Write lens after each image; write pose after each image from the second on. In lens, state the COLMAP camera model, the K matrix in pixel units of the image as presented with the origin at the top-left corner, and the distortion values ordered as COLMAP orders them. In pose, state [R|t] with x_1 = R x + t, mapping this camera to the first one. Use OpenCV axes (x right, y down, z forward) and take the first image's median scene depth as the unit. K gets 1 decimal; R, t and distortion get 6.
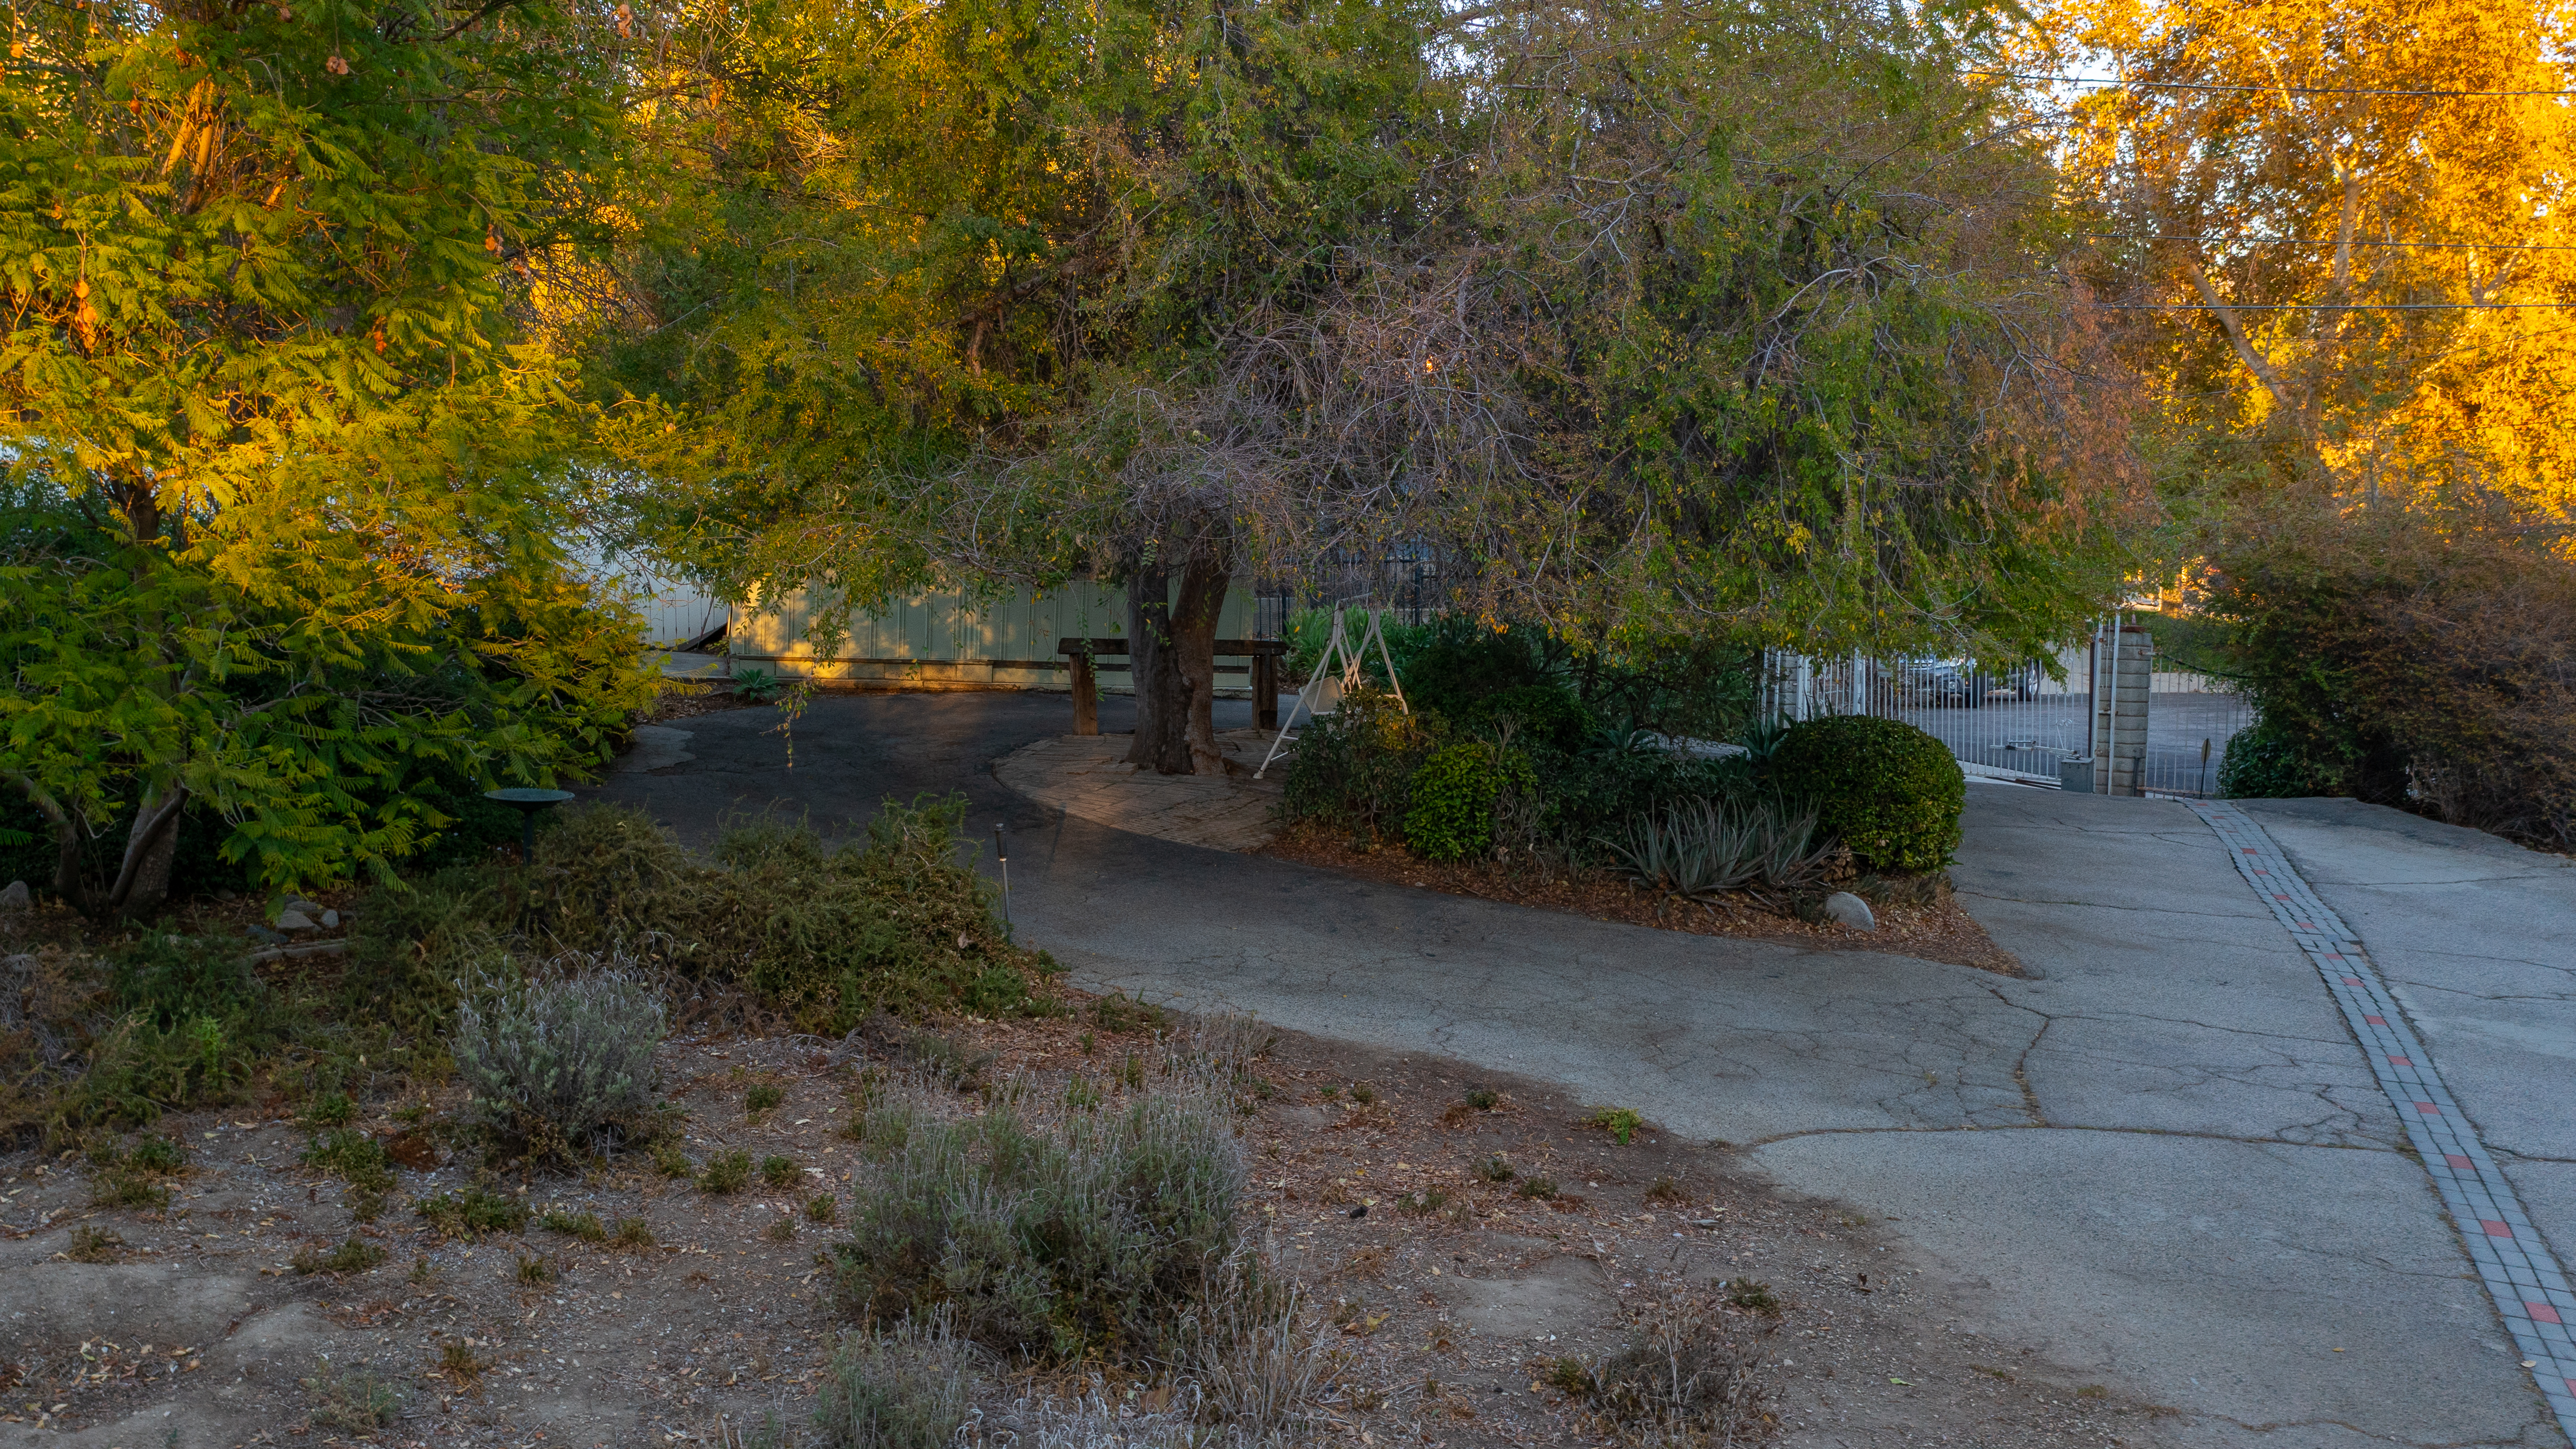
lens RADIAL K [[2108.2, 0, 1166.6], [0, 2108.2, 719.3], [0, 0, 1]] dist [-0.016184, 0.001441]
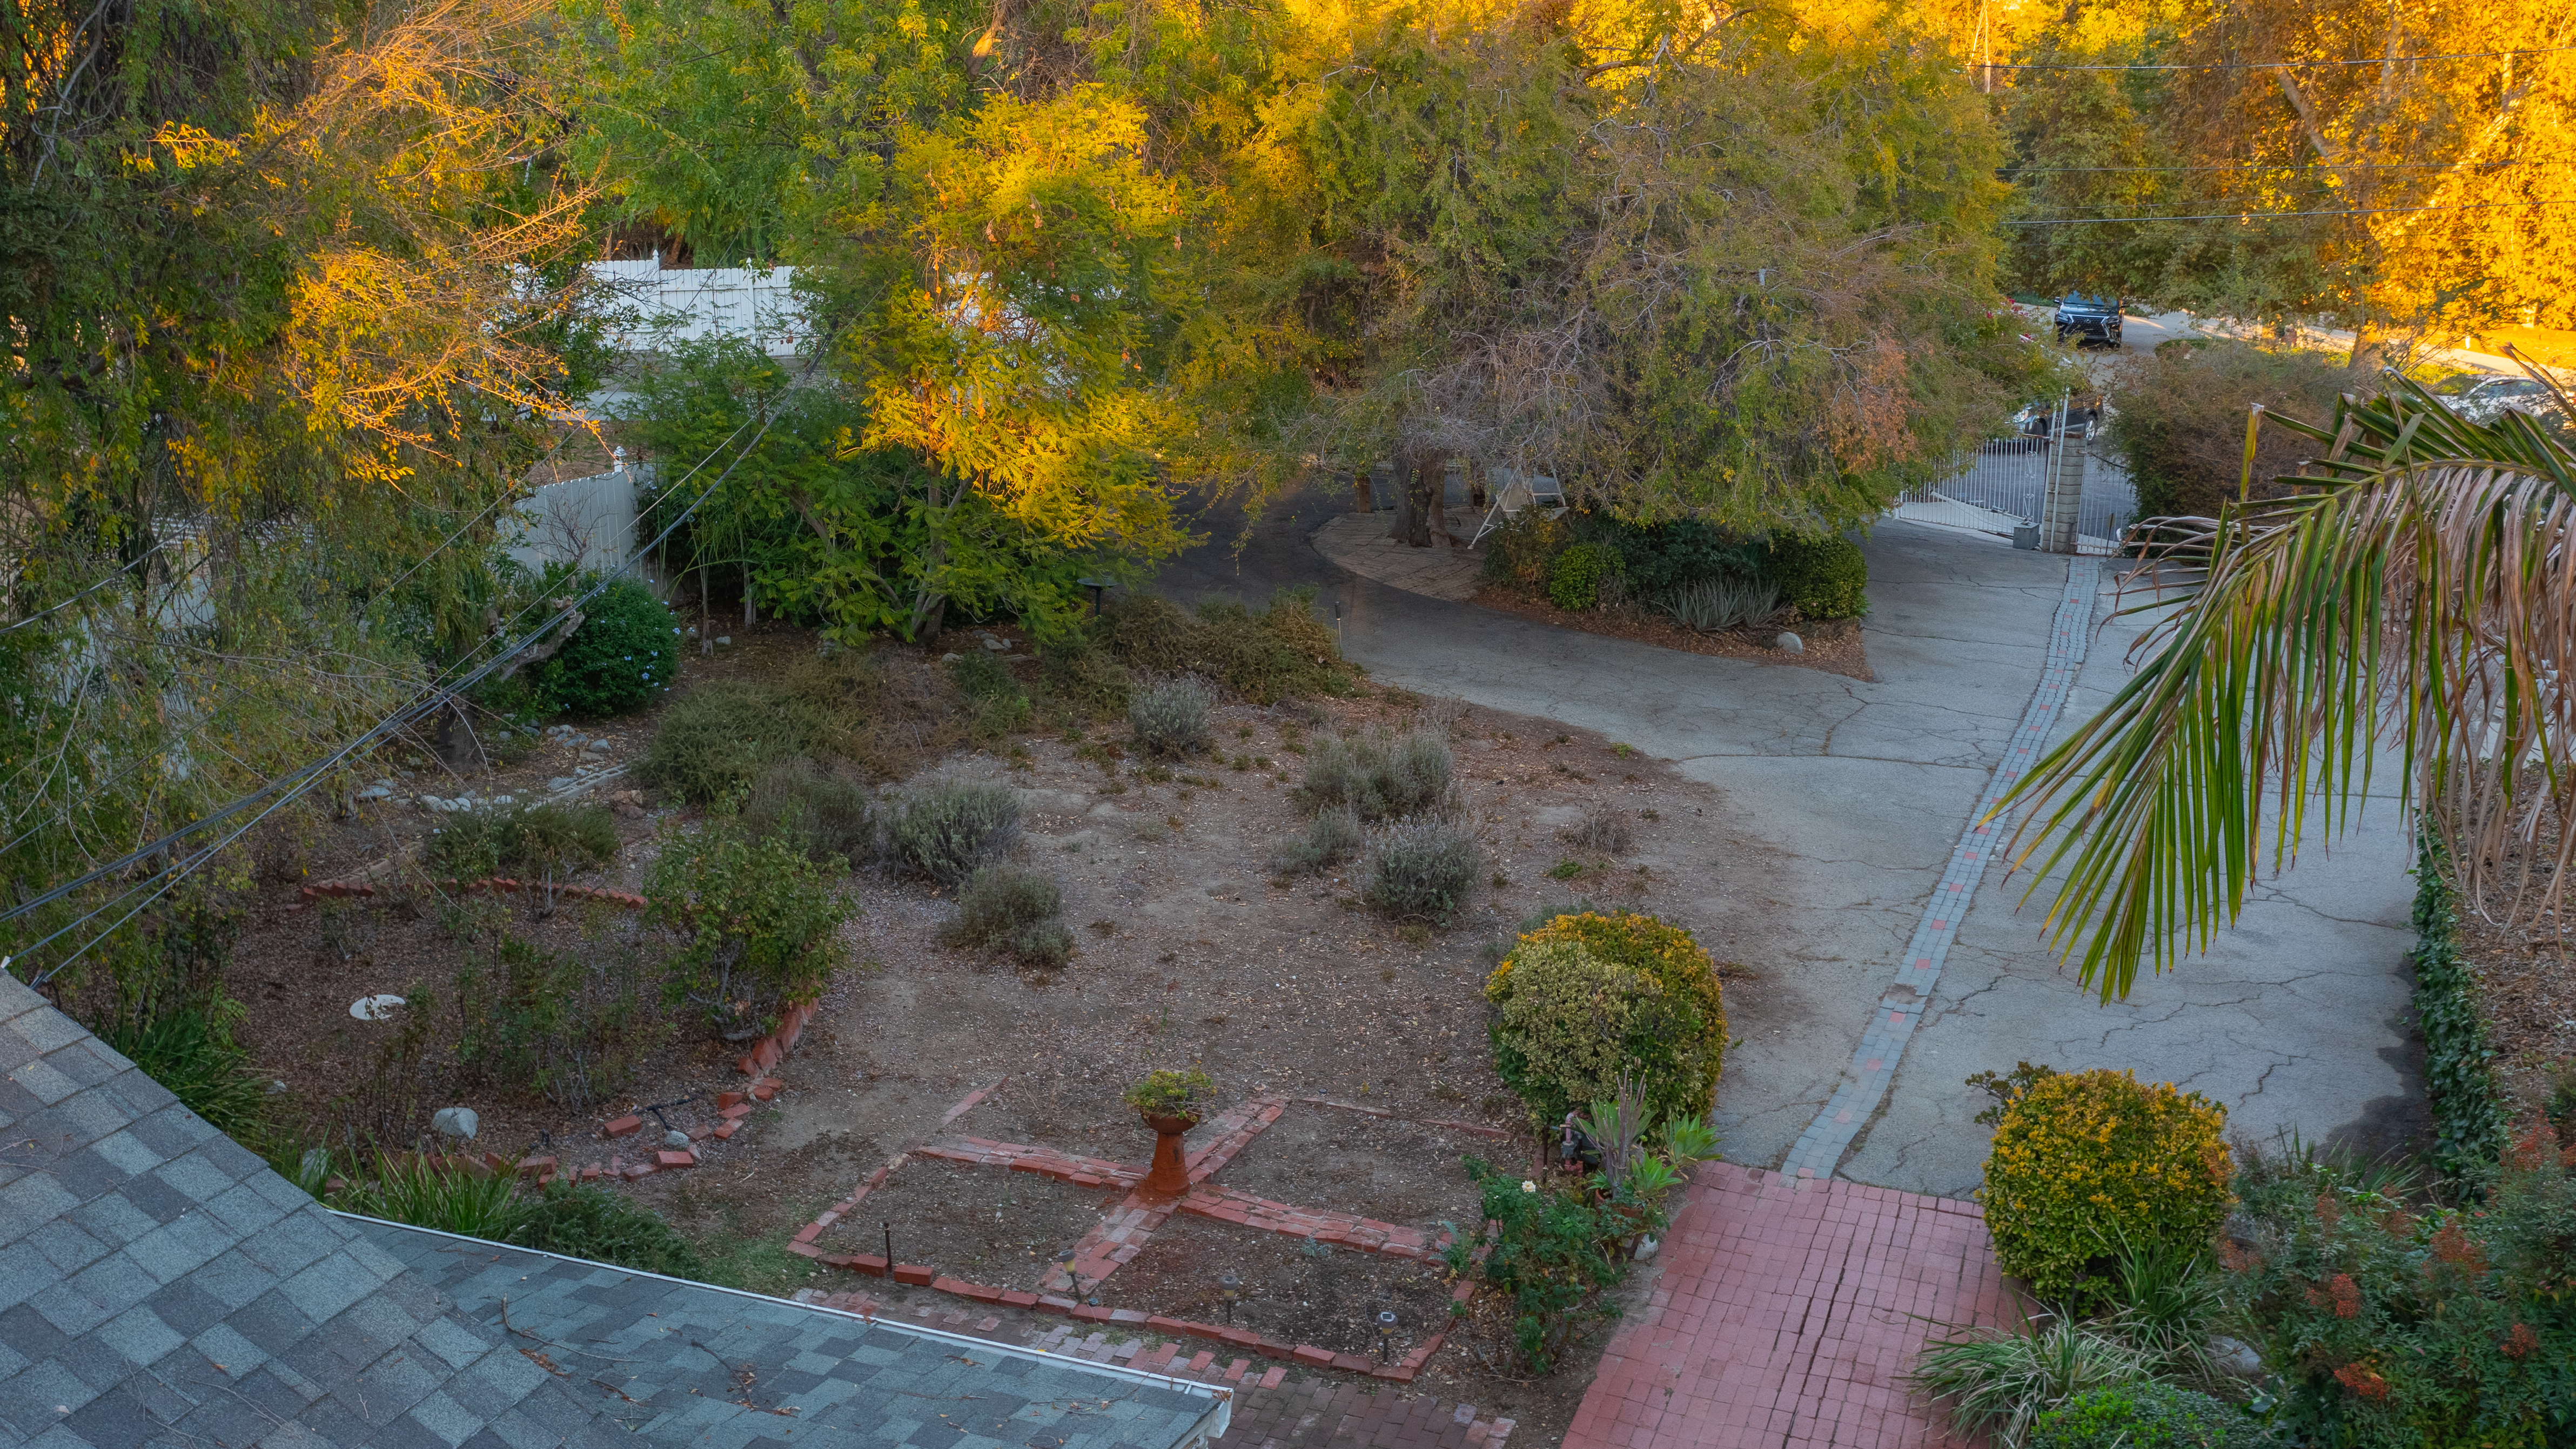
lens RADIAL K [[2204.6, 0, 1265.9], [0, 2204.6, 727.2], [0, 0, 1]] dist [-0.027105, 0.004083]
pose [[0.998363, 0.015580, -0.055034, -0.031122], [-0.006049, 0.985550, 0.169276, -0.202478], [0.056876, -0.168666, 0.984031, -1.183511]]
